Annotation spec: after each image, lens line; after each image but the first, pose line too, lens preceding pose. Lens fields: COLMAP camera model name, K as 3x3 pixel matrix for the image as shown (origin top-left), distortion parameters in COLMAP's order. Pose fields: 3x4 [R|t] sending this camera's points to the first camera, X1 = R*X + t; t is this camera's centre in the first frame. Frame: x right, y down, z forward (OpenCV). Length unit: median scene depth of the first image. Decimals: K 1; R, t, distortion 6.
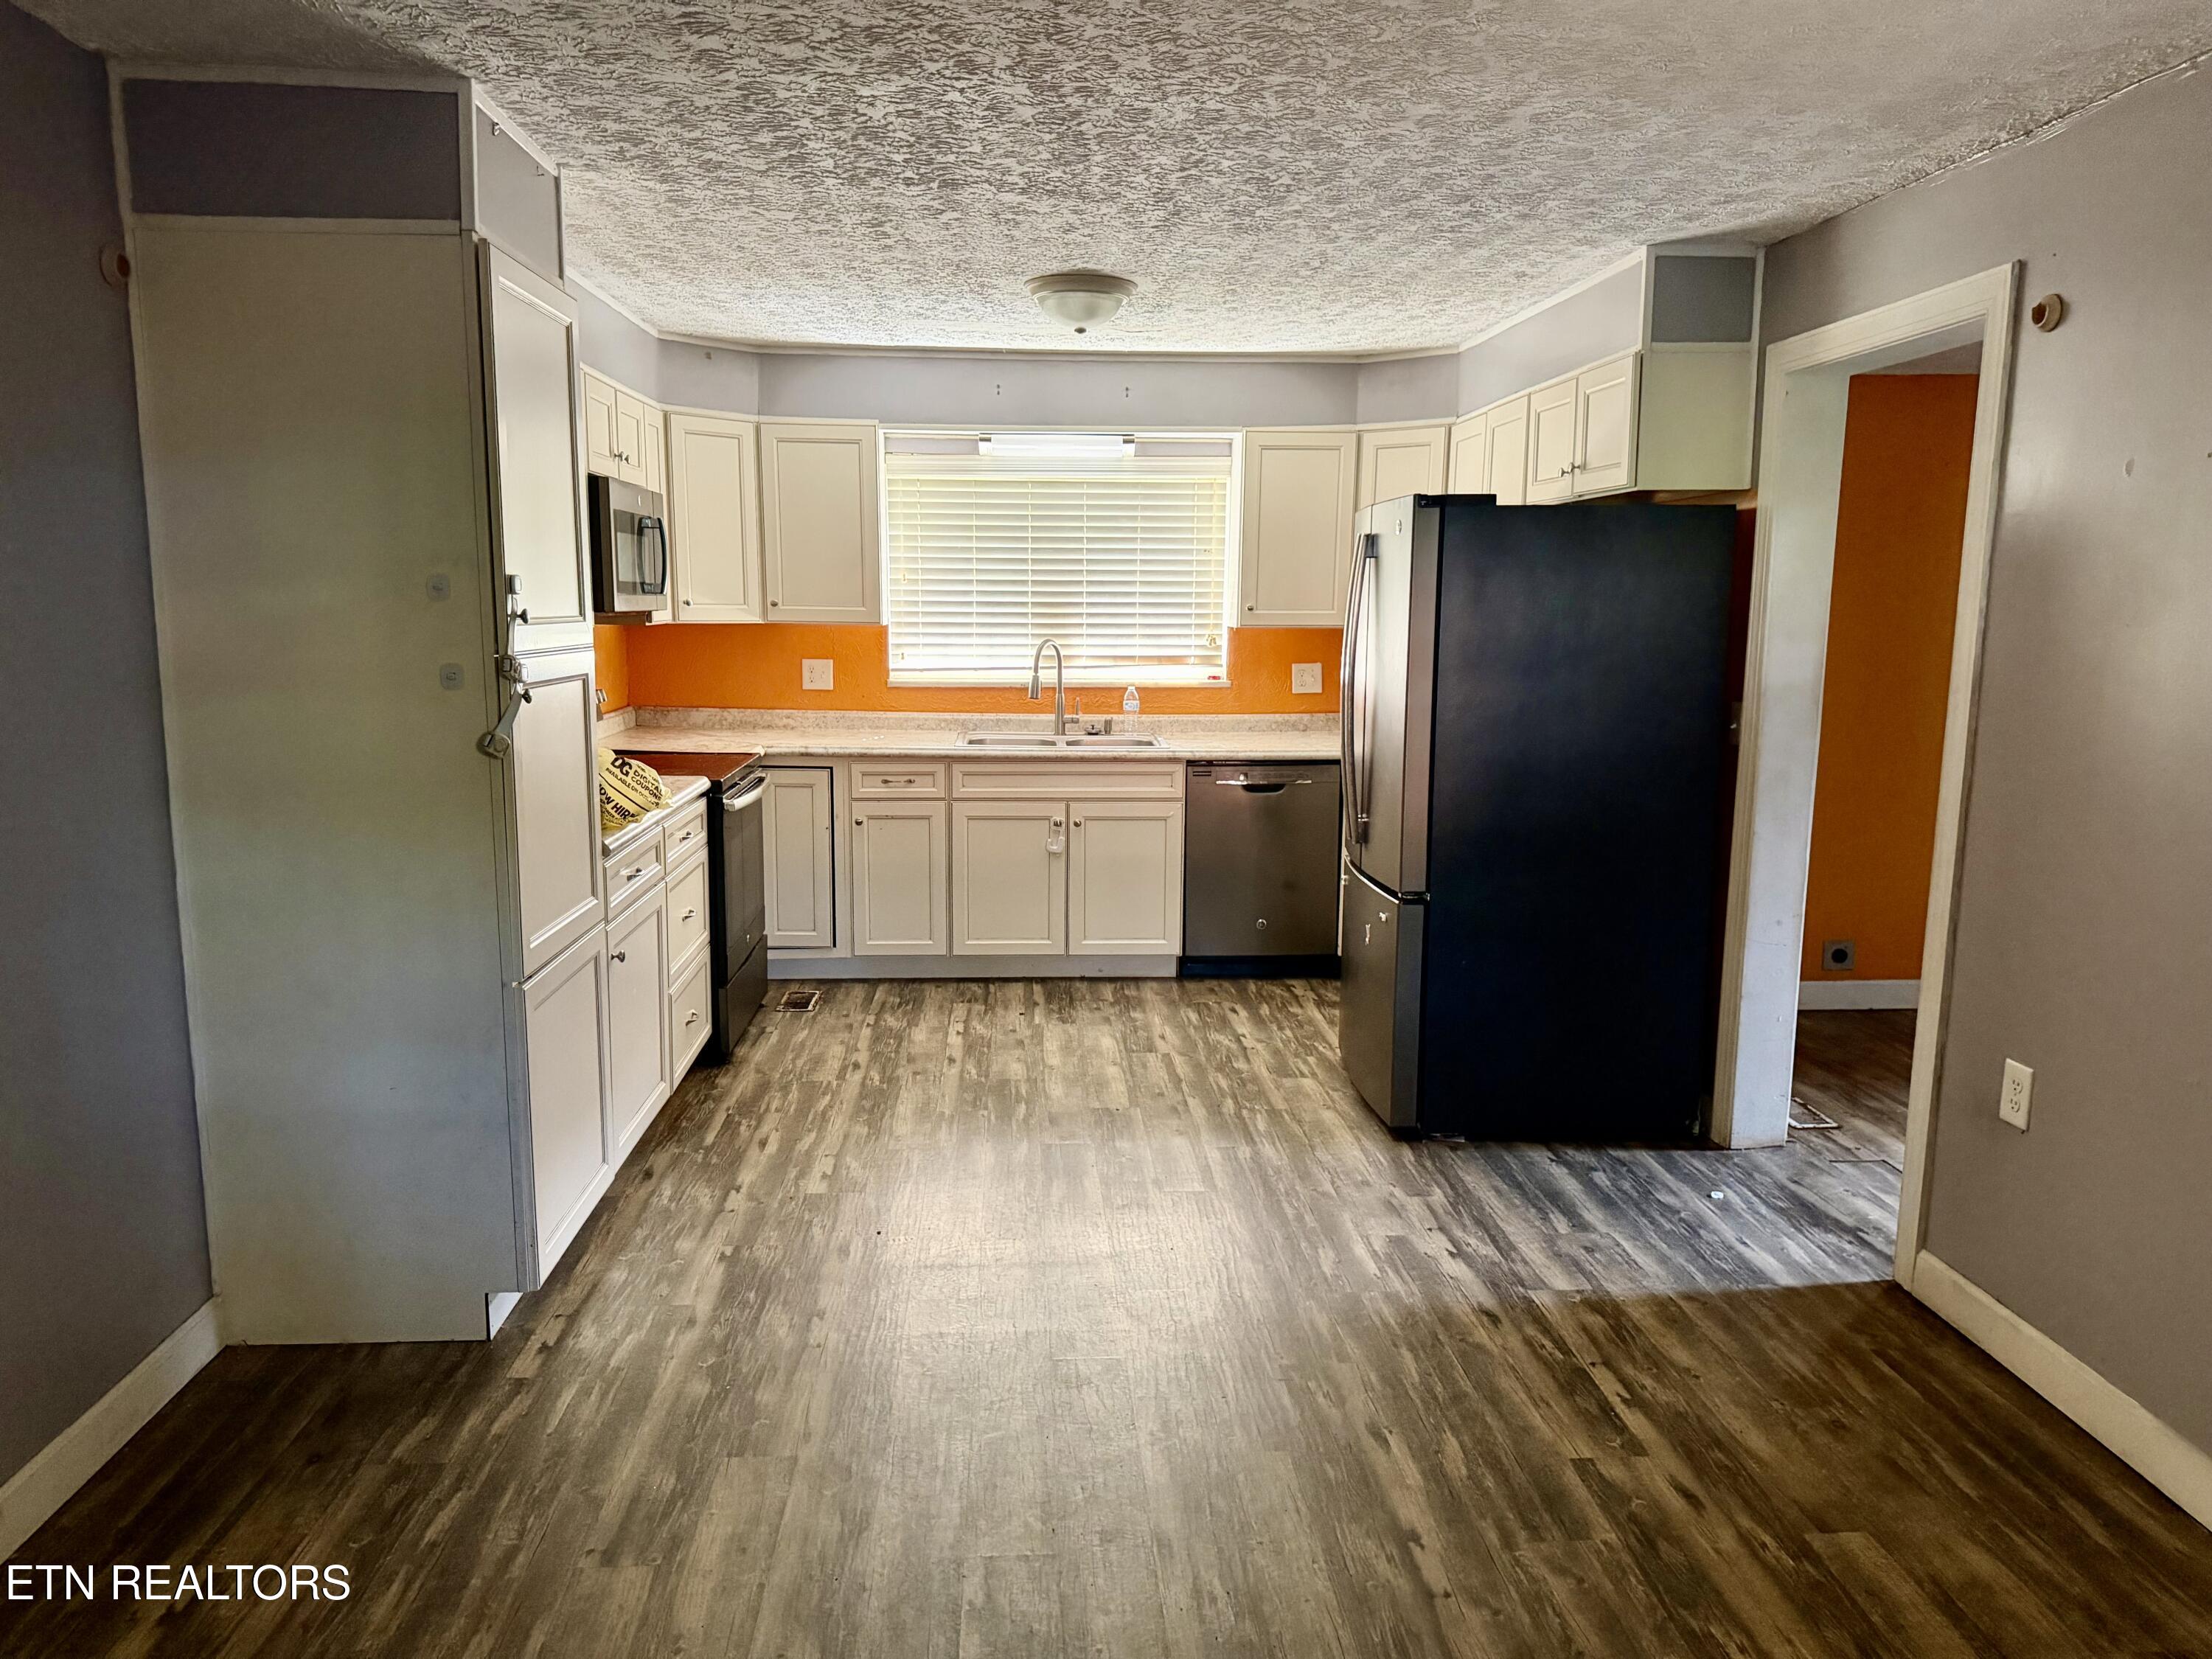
lens RADIAL K [[1563.5, 0, 1101.8], [0, 1563.5, 839.1], [0, 0, 1]] dist [0.014152, -0.020029]
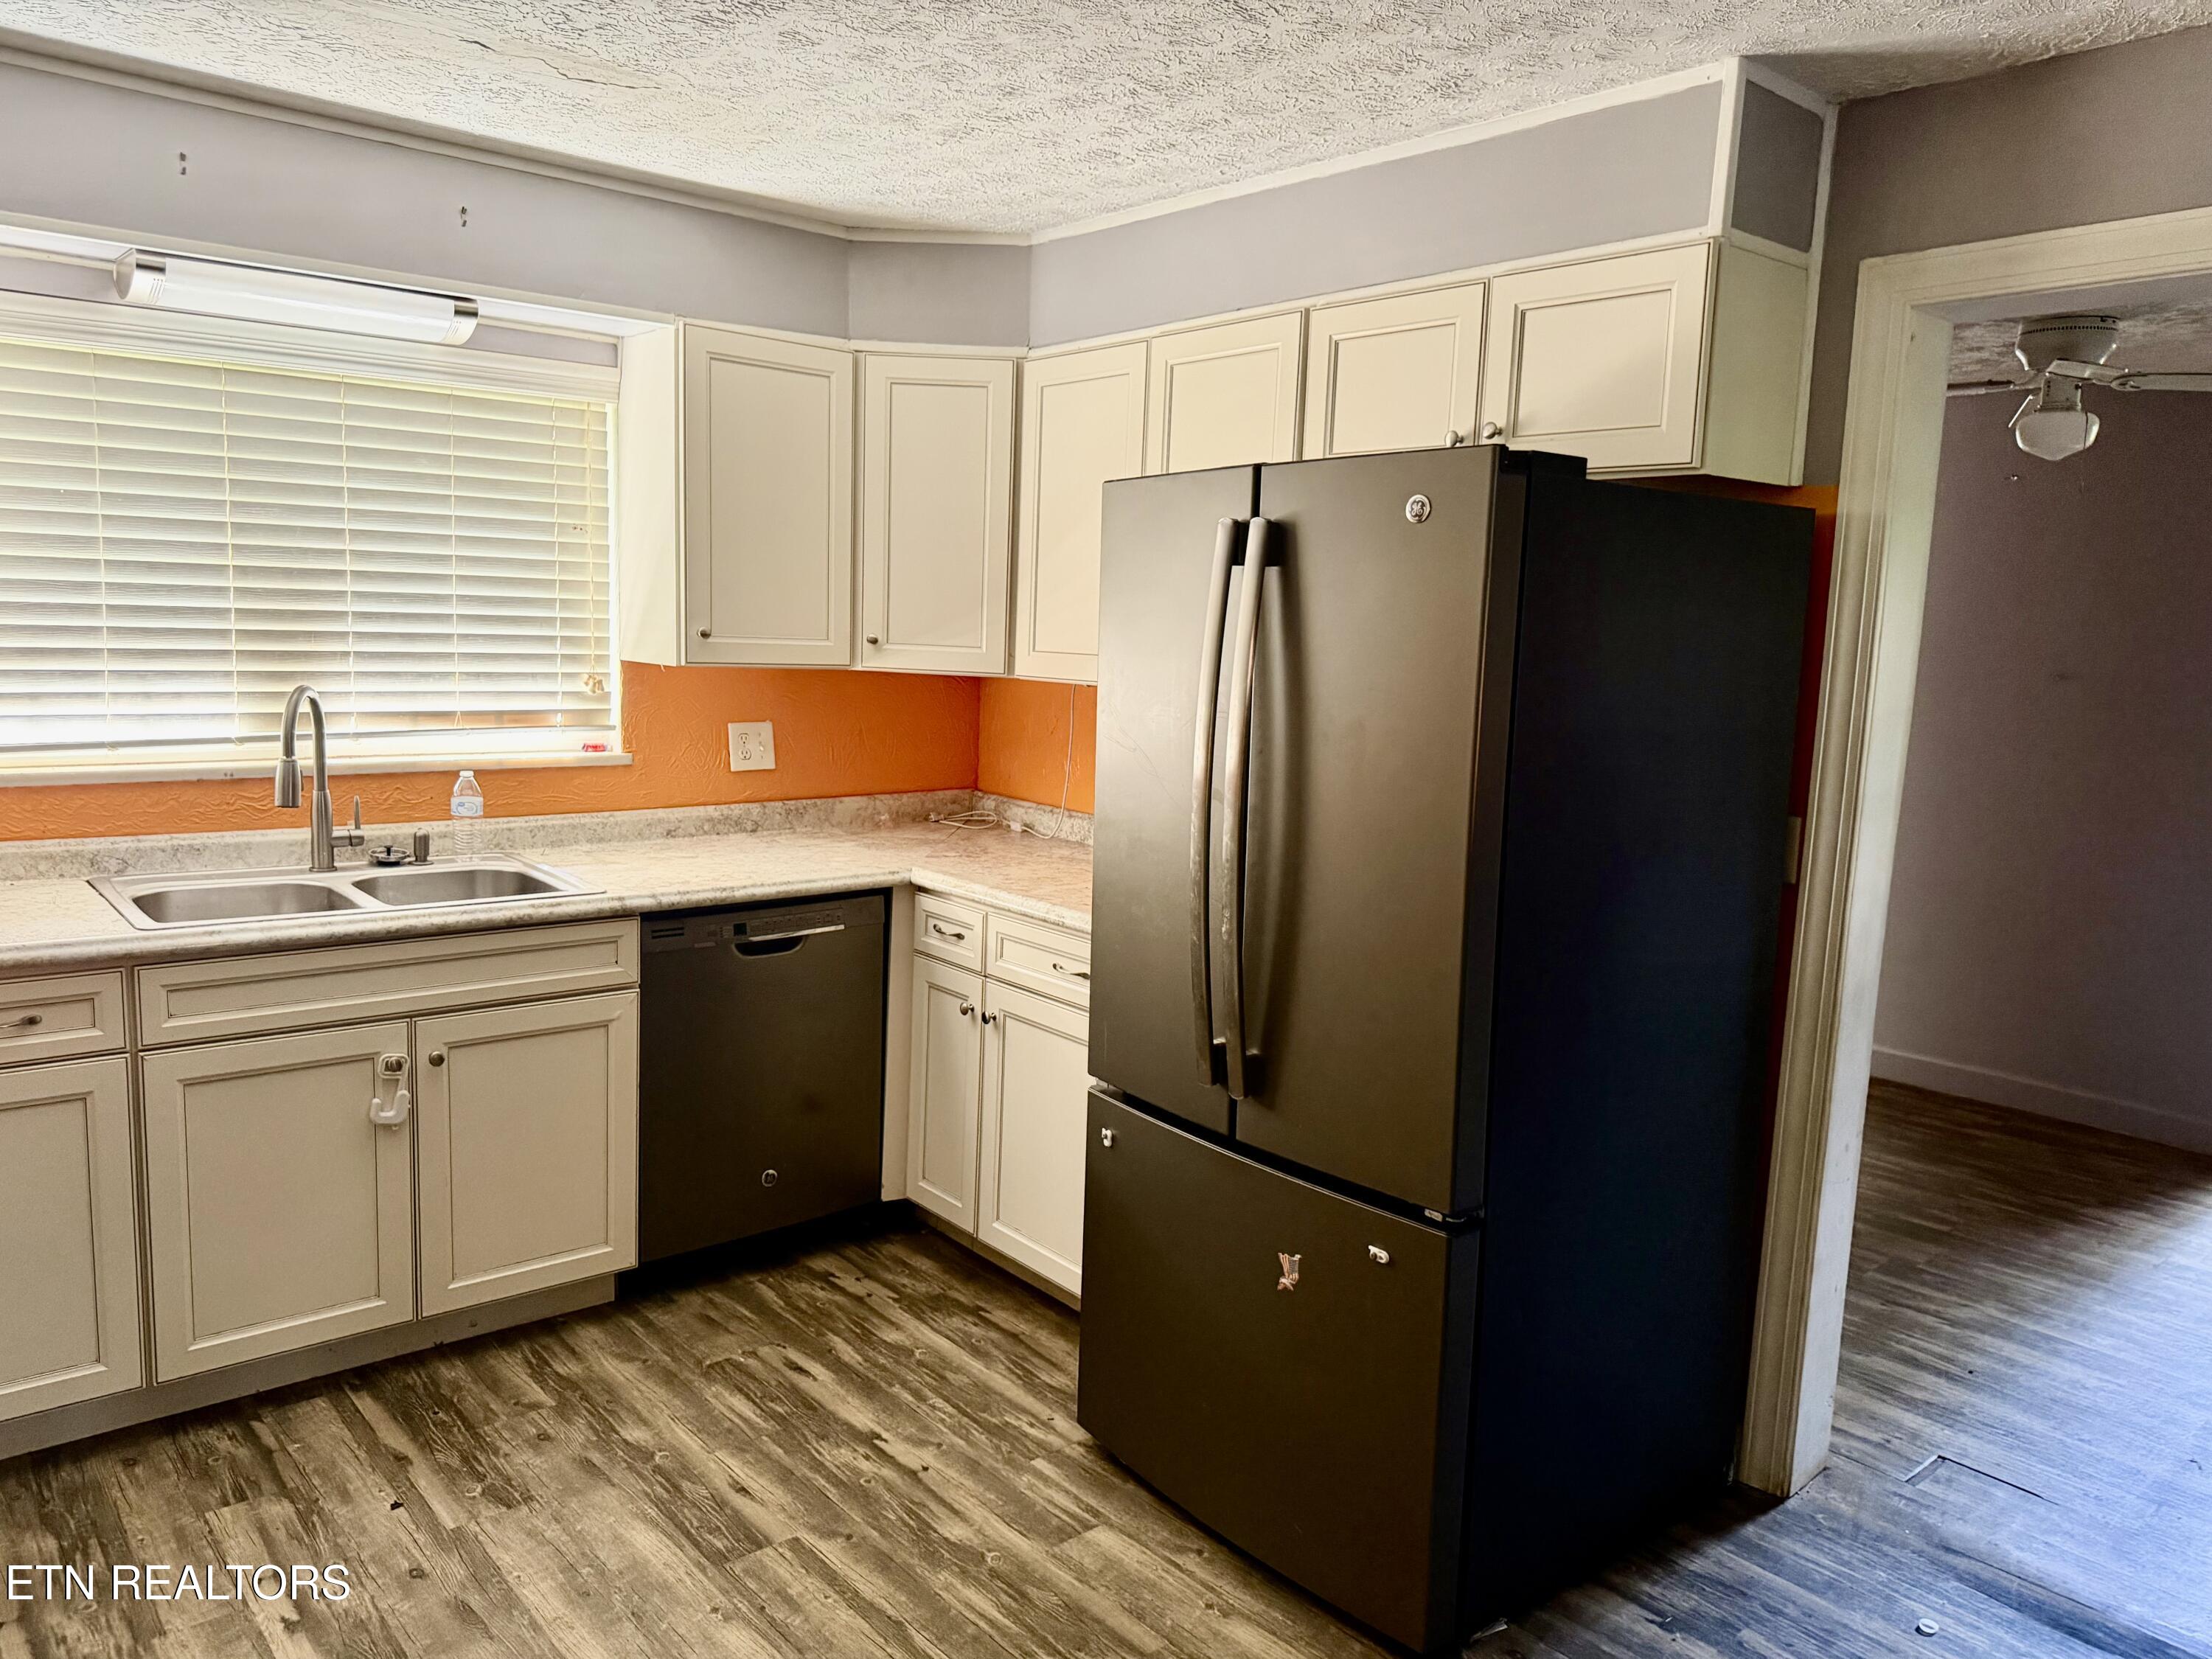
lens RADIAL K [[1563.5, 0, 1115.6], [0, 1563.5, 828.9], [0, 0, 1]] dist [0.014152, -0.020029]
pose [[0.789889, -0.059072, 0.610399, -0.147665], [0.063056, 0.997898, 0.014975, -0.078221], [-0.610000, 0.026661, 0.791953, 0.475346]]
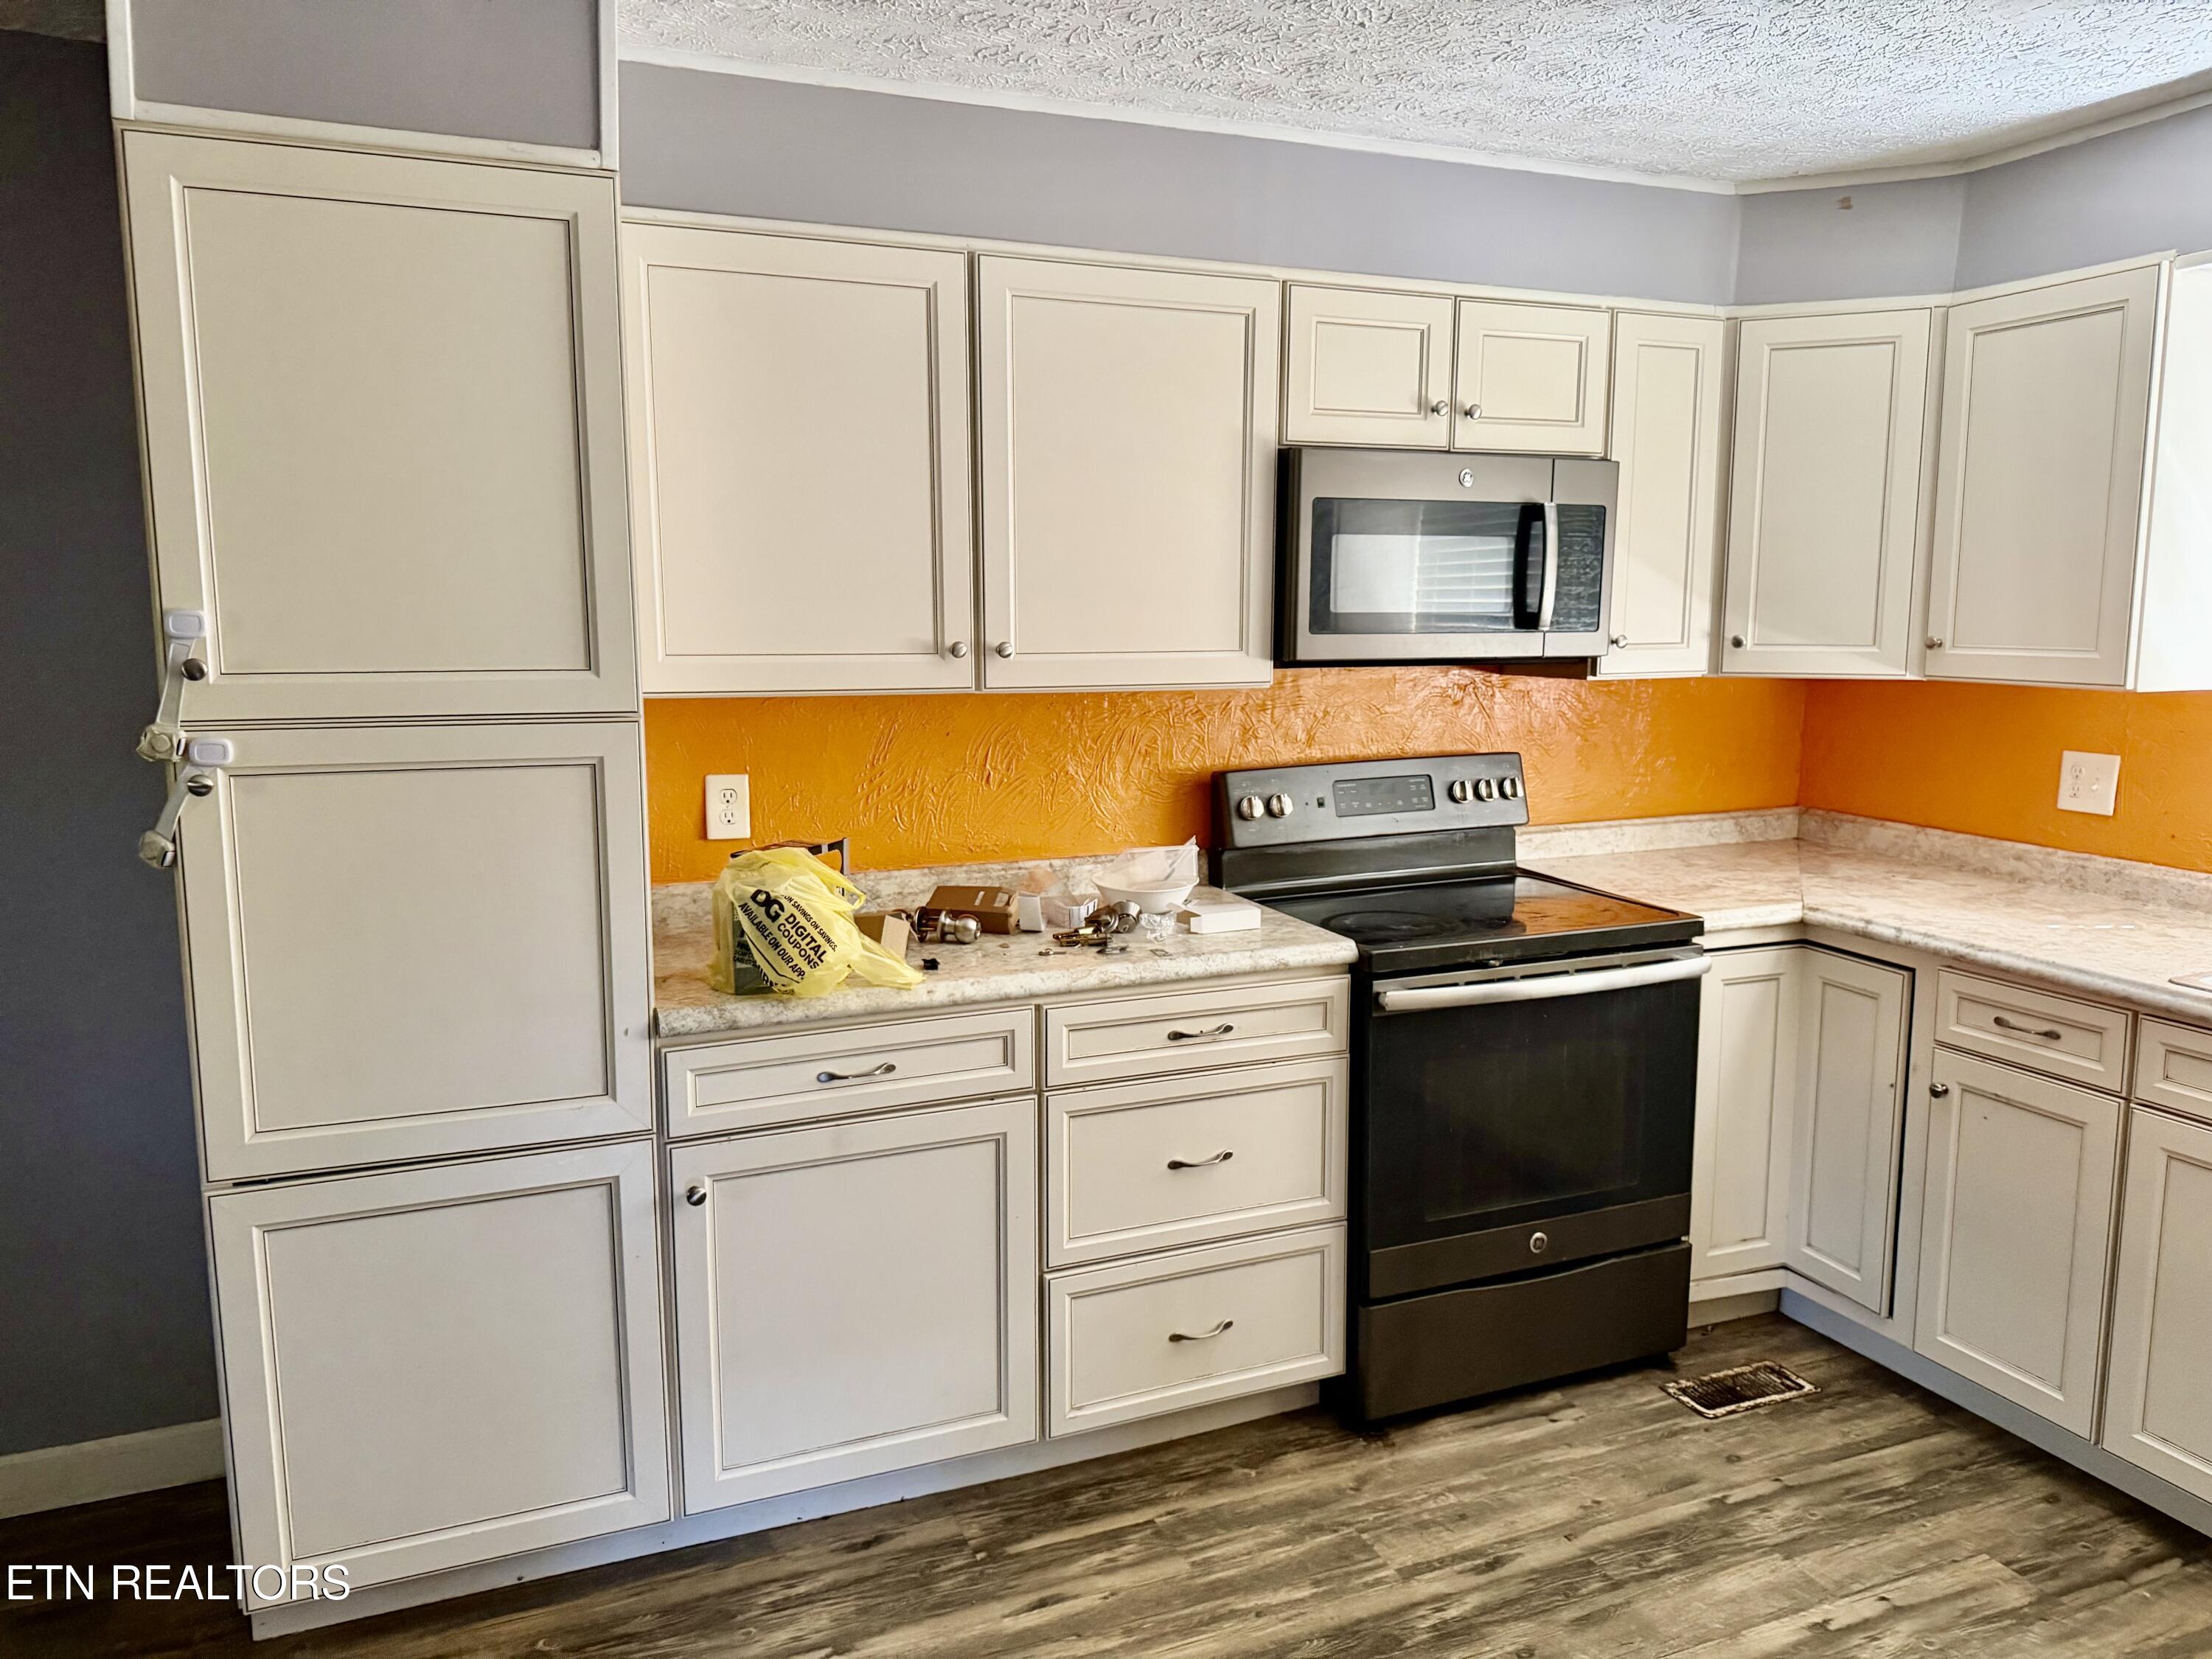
lens RADIAL K [[1563.5, 0, 1119.3], [0, 1563.5, 808.1], [0, 0, 1]] dist [0.014152, -0.020029]
pose [[0.330927, 0.109203, -0.937316, 0.209924], [-0.146059, 0.987239, 0.063452, -0.092175], [0.932284, 0.115905, 0.342654, 0.587799]]
